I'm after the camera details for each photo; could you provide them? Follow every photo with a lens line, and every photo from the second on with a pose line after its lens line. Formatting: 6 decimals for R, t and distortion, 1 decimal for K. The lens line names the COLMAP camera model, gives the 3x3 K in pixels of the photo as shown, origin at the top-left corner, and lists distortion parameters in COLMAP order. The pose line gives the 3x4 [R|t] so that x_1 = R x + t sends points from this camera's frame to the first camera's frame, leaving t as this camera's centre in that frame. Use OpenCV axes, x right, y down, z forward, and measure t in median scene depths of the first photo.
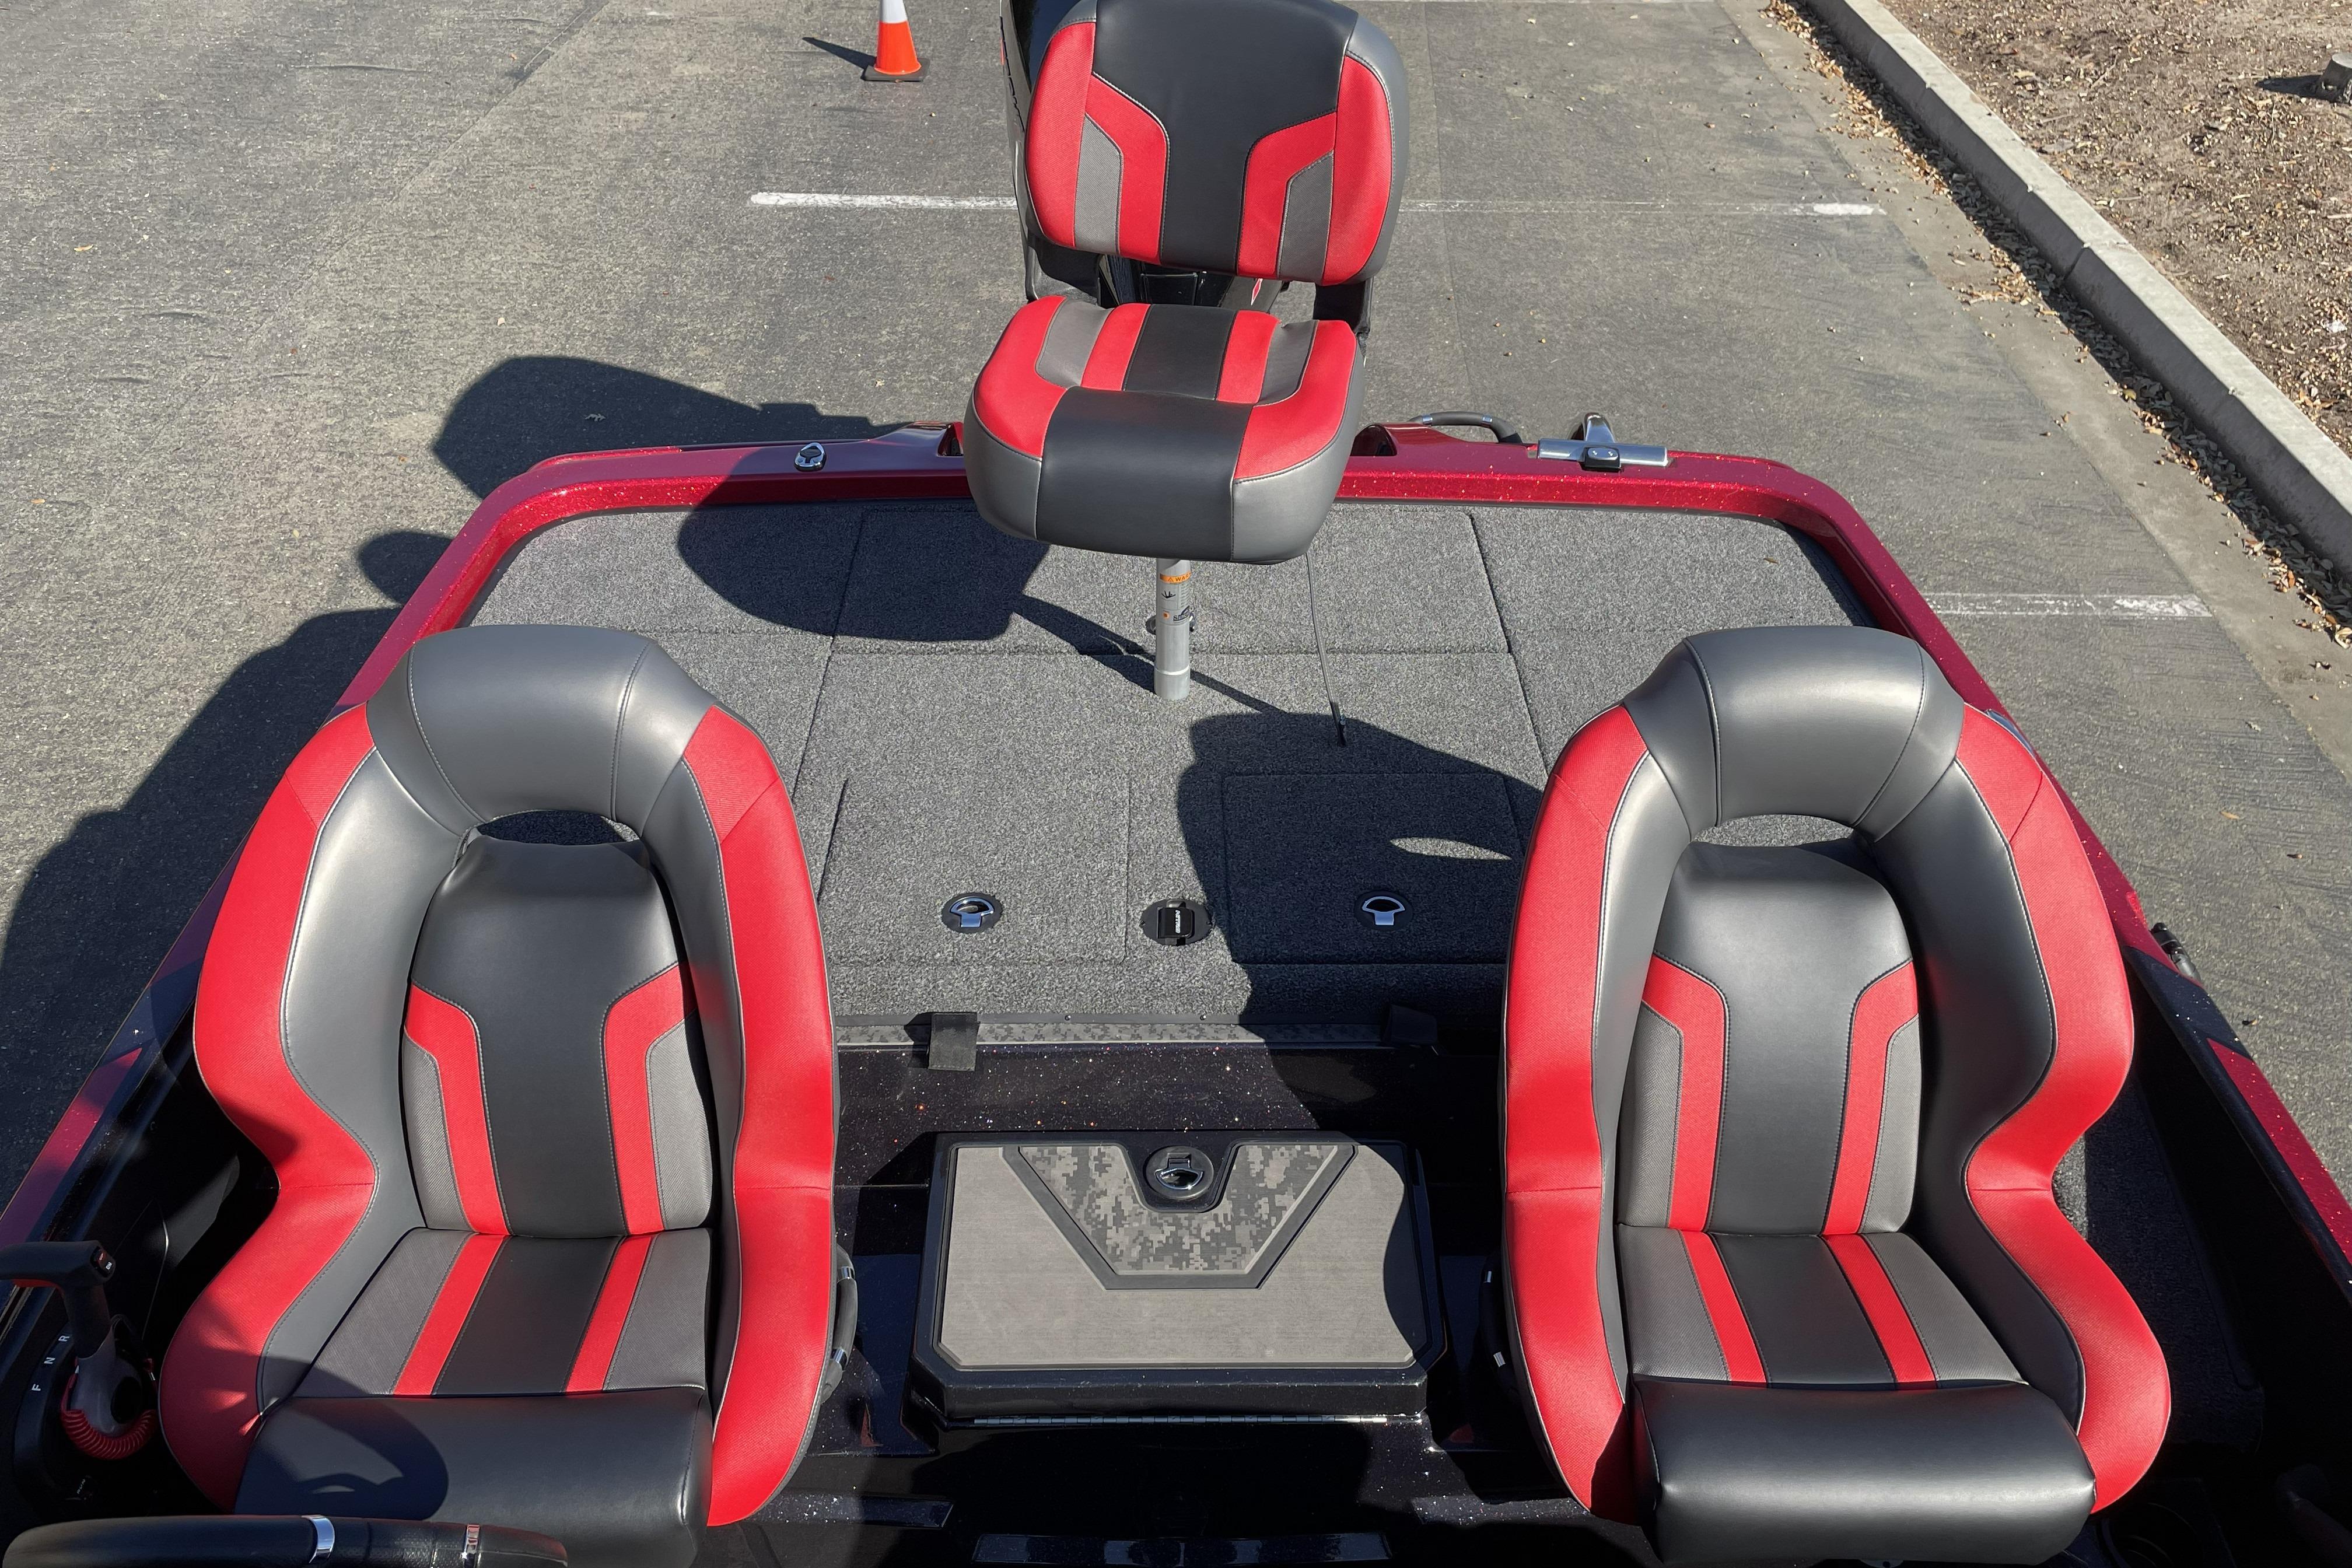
lens RADIAL K [[1790.3, 0, 1175.9], [0, 1790.3, 778.2], [0, 0, 1]] dist [0.084800, -0.110809]
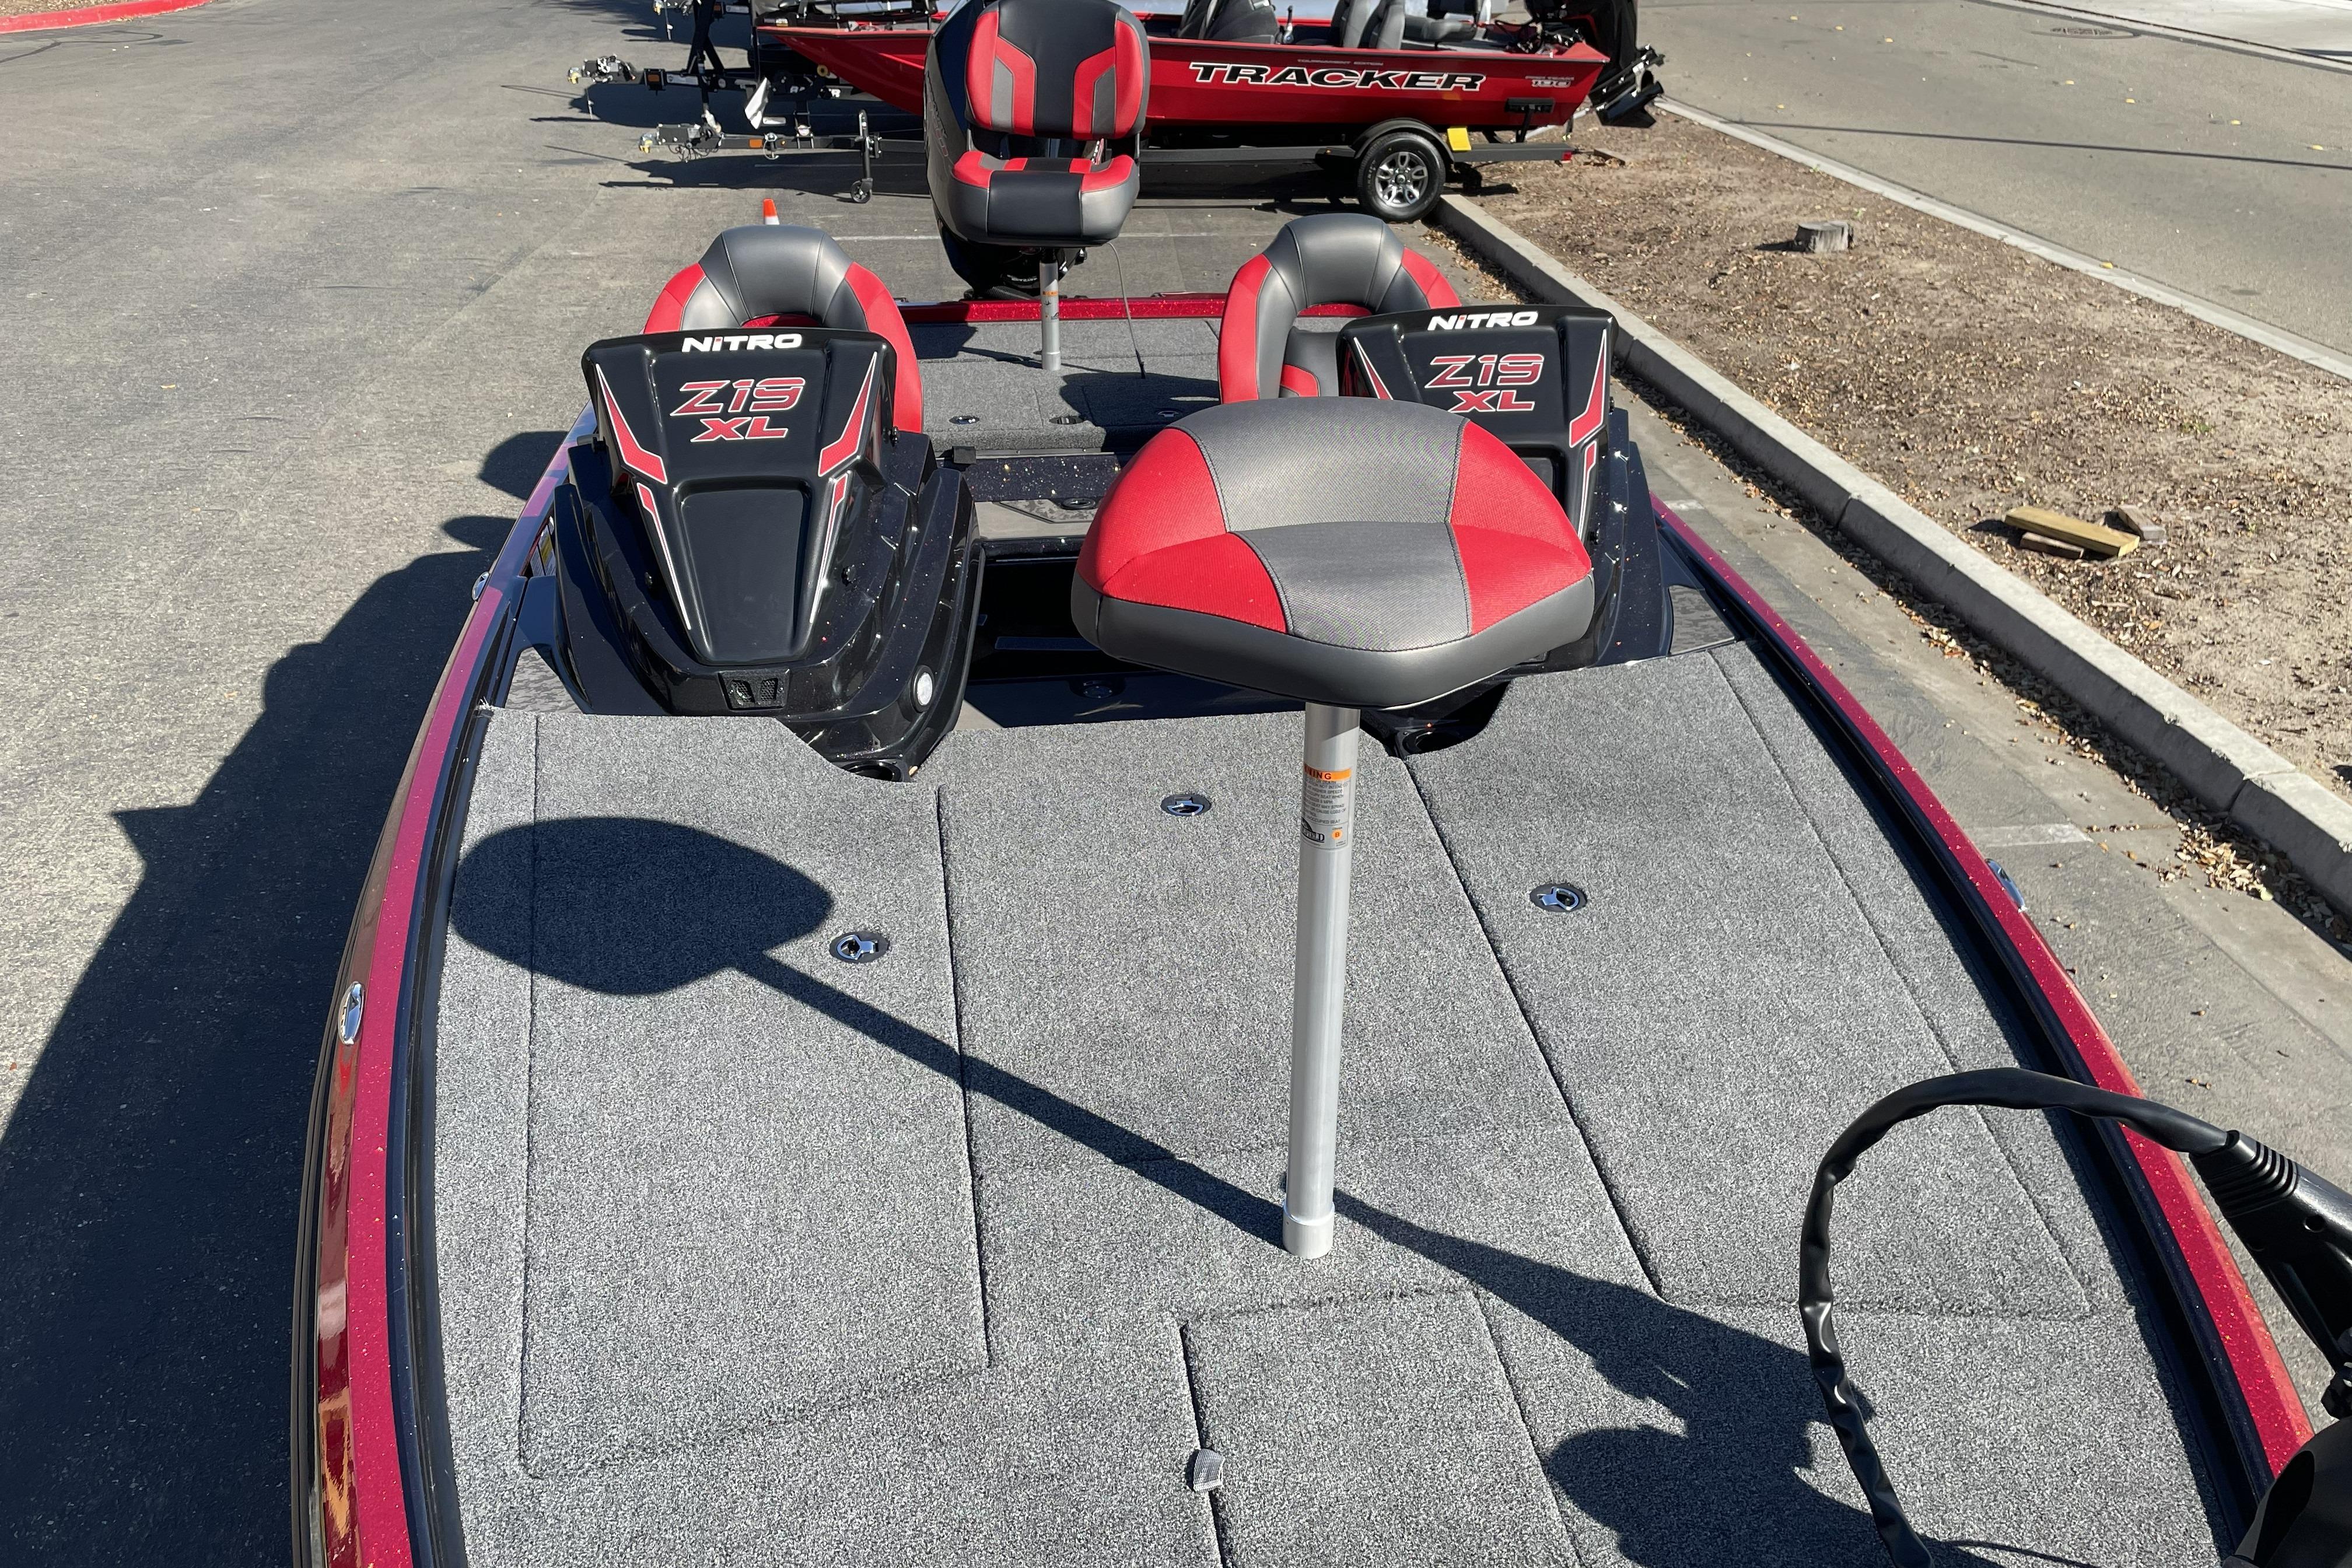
lens RADIAL K [[1790.3, 0, 1182.2], [0, 1790.3, 783.7], [0, 0, 1]] dist [0.084800, -0.110809]
pose [[0.991793, -0.059979, 0.112916, -0.045455], [0.079631, 0.980713, -0.178495, 0.313779], [-0.100032, 0.186022, 0.977440, -0.336611]]
